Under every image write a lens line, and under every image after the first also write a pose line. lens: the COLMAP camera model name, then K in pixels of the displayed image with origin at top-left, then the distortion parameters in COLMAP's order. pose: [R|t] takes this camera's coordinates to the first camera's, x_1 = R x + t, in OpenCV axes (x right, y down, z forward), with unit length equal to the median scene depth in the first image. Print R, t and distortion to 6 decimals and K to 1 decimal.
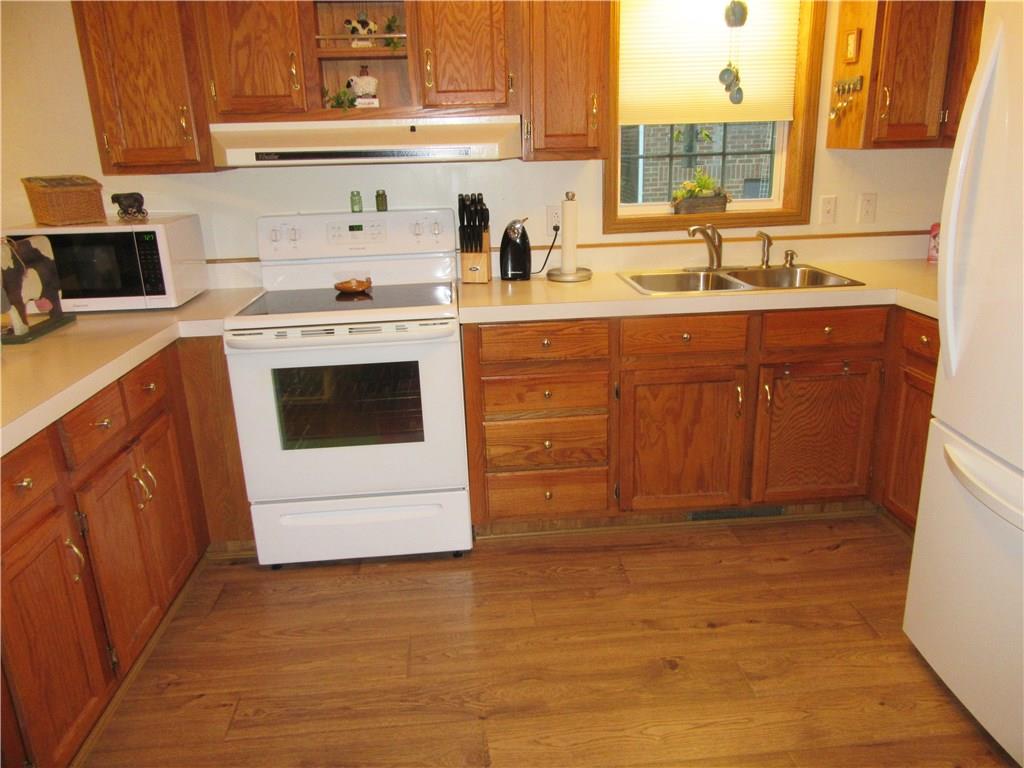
lens RADIAL K [[754.3, 0, 512.0], [0, 754.3, 384.0], [0, 0, 1]] dist [-0.012625, -0.007200]
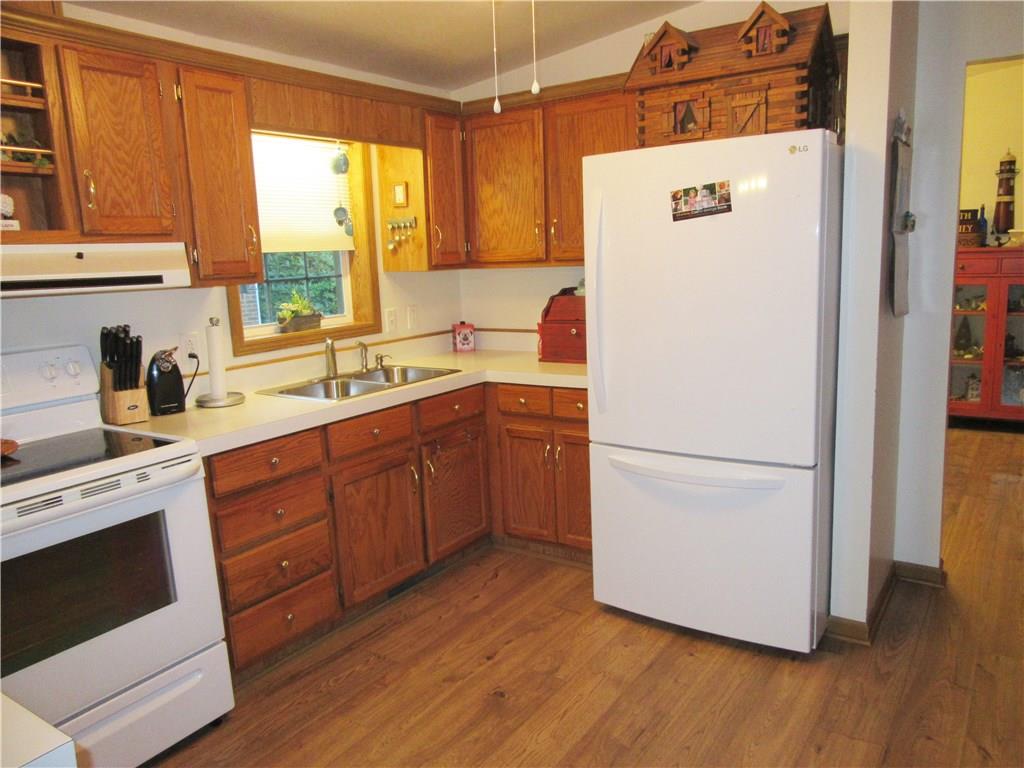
lens RADIAL K [[769.7, 0, 496.9], [0, 769.7, 386.5], [0, 0, 1]] dist [0.002721, -0.005116]
pose [[0.631578, -0.128379, 0.764610, -0.517091], [0.254101, 0.966001, -0.047698, -0.026095], [-0.732491, 0.224413, 0.642726, 0.102812]]
